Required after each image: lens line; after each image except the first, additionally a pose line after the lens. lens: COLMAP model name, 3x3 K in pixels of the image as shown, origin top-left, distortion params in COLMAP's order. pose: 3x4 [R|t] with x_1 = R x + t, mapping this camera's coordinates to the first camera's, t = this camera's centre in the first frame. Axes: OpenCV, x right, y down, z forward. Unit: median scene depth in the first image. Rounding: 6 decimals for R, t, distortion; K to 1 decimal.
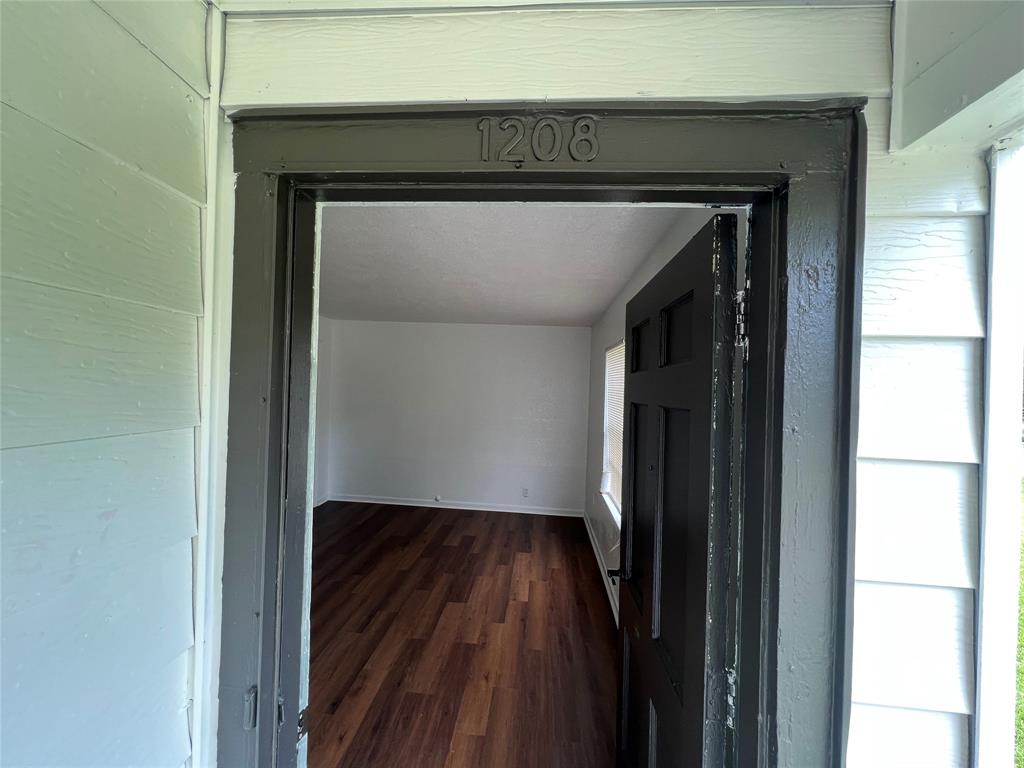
lens RADIAL K [[407.7, 0, 519.0], [0, 407.7, 385.3], [0, 0, 1]] dist [-0.003242, 0.000157]
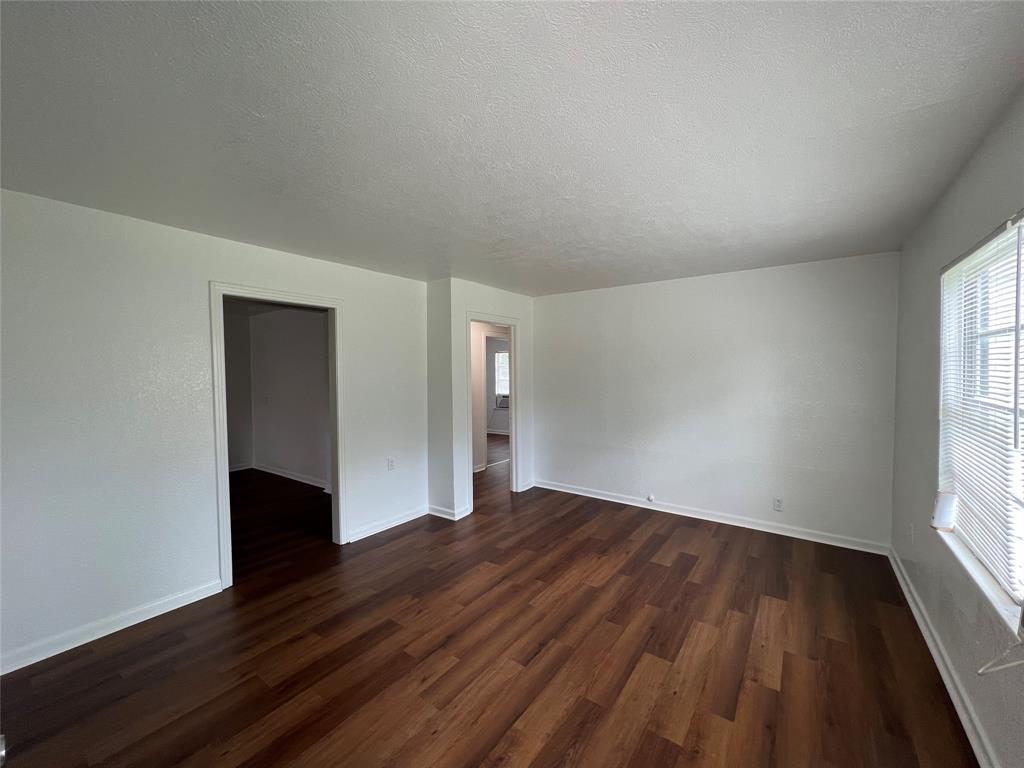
lens RADIAL K [[407.7, 0, 512.6], [0, 407.7, 390.1], [0, 0, 1]] dist [-0.003242, 0.000157]
pose [[0.842398, -0.019191, -0.538514, 0.018106], [0.041006, 0.998751, 0.028554, 0.037917], [0.537294, -0.046136, 0.842132, 0.250833]]
